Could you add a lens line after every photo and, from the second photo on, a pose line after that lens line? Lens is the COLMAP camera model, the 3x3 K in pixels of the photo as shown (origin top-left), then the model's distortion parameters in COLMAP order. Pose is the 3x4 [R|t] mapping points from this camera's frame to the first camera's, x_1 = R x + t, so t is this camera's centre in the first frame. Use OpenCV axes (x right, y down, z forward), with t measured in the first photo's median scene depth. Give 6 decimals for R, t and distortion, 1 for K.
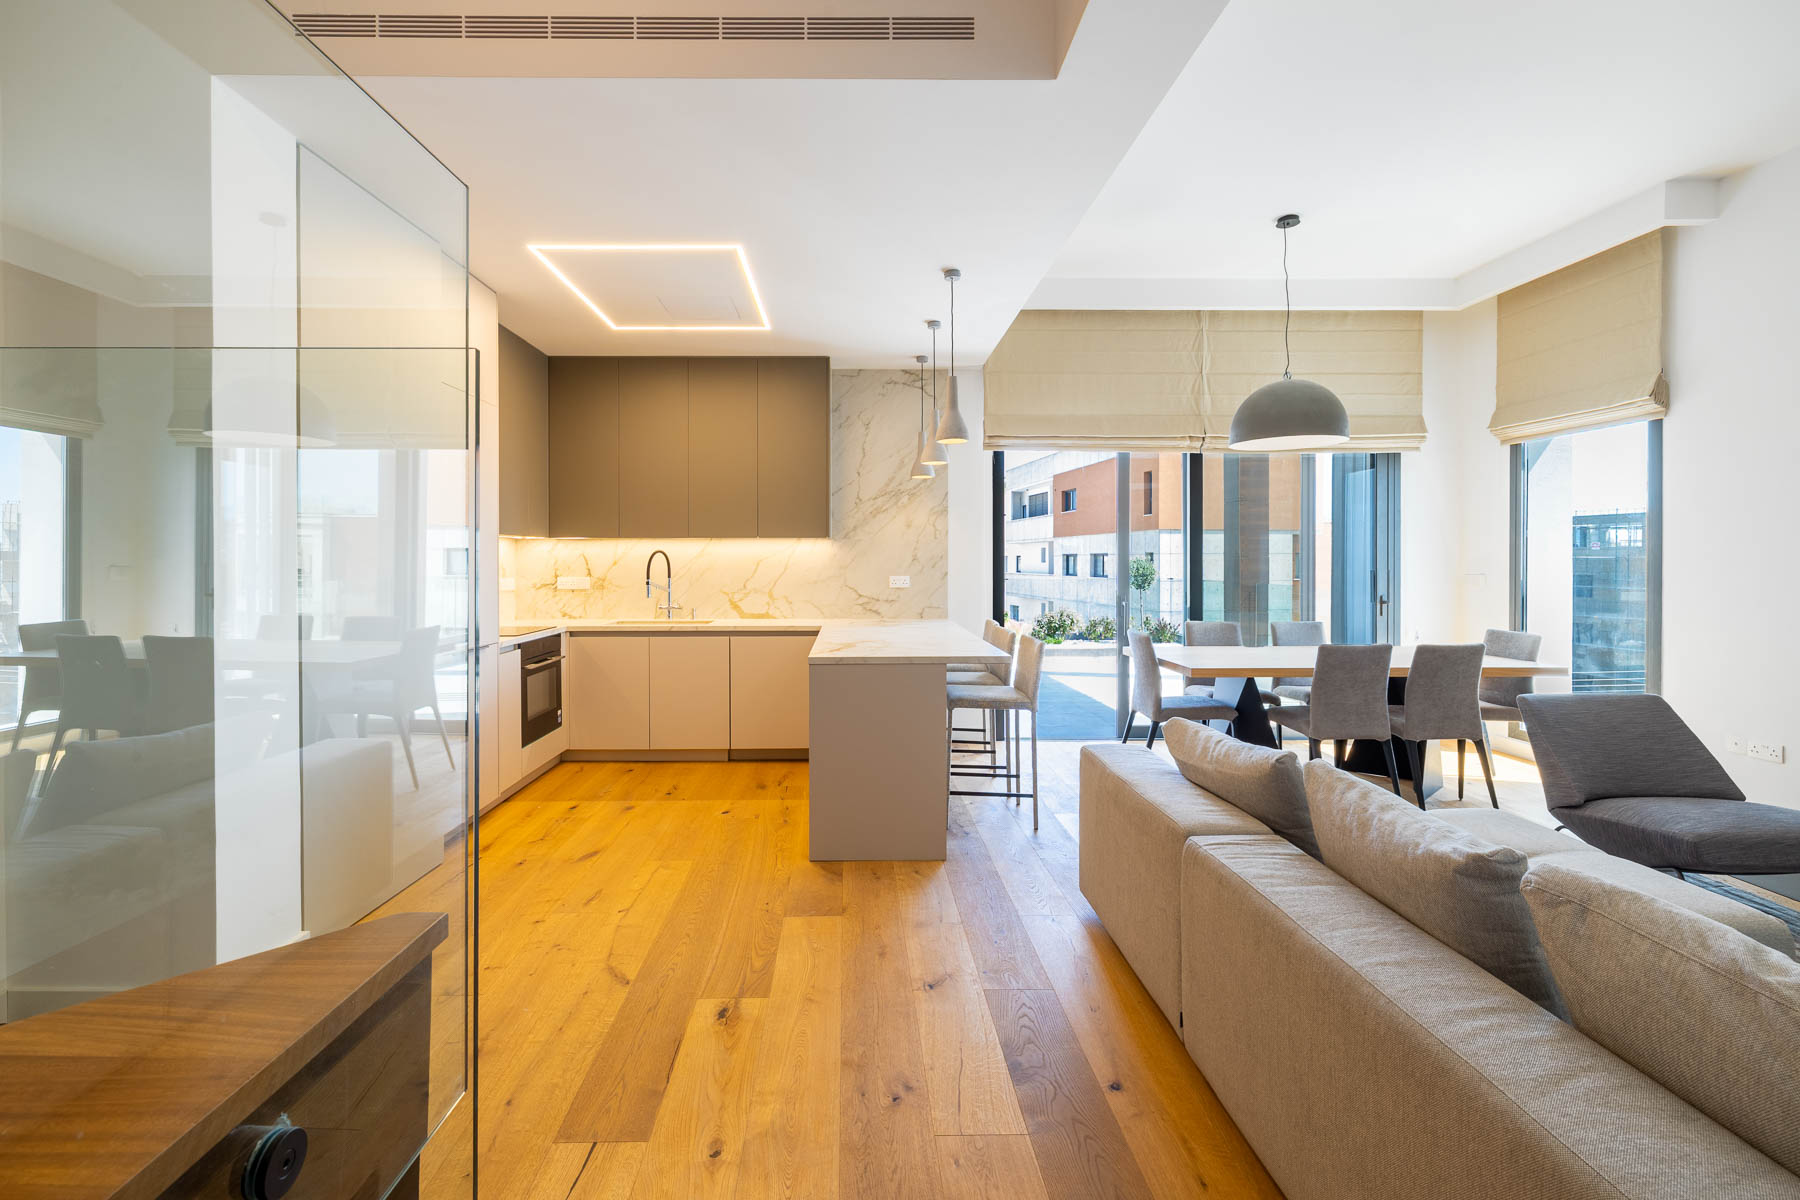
lens RADIAL K [[798.2, 0, 865.1], [0, 798.2, 576.7], [0, 0, 1]] dist [-0.002555, 0.001785]
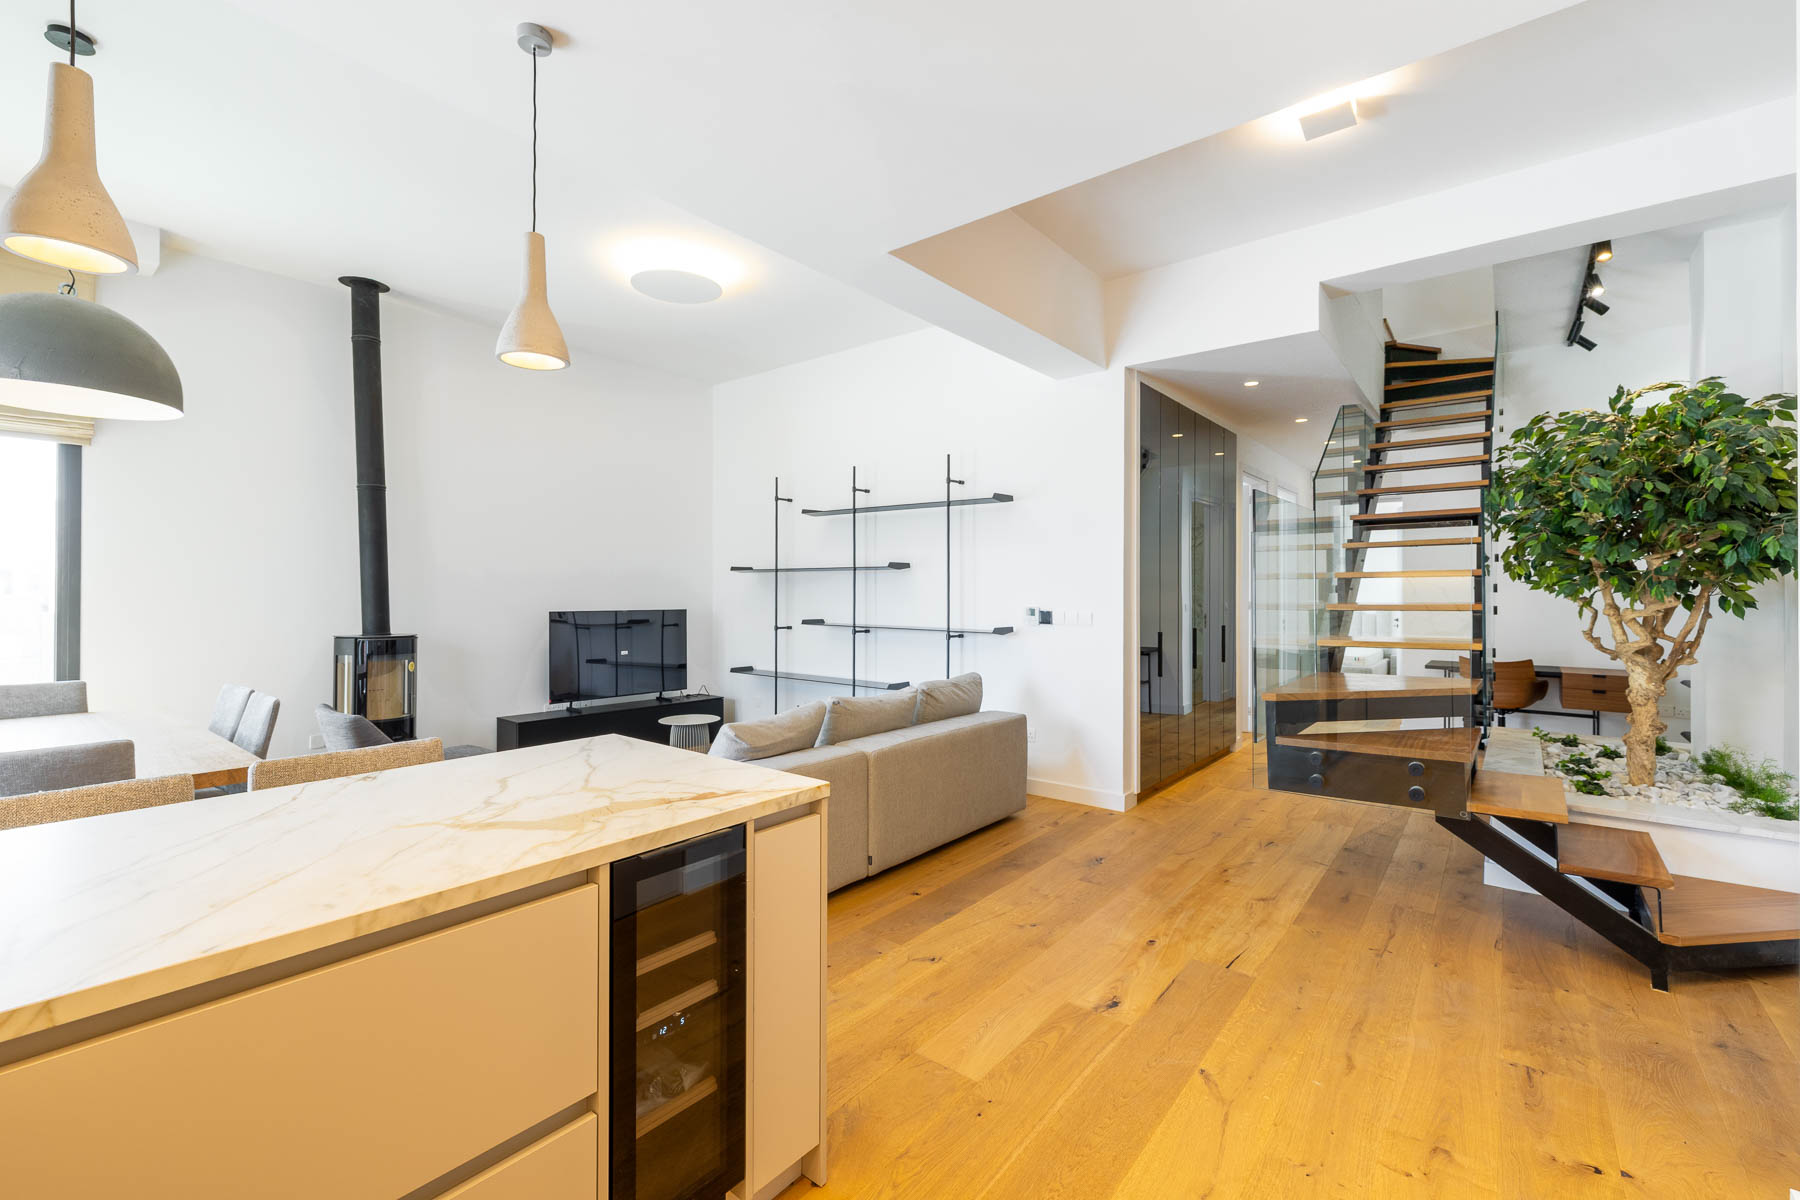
lens RADIAL K [[780.4, 0, 865.3], [0, 780.4, 584.8], [0, 0, 1]] dist [0.009883, -0.000992]
pose [[-0.761869, 0.000390, 0.647731, -0.281420], [0.002337, 0.999995, 0.002146, -0.022752], [-0.647726, 0.003149, -0.761866, 0.927745]]
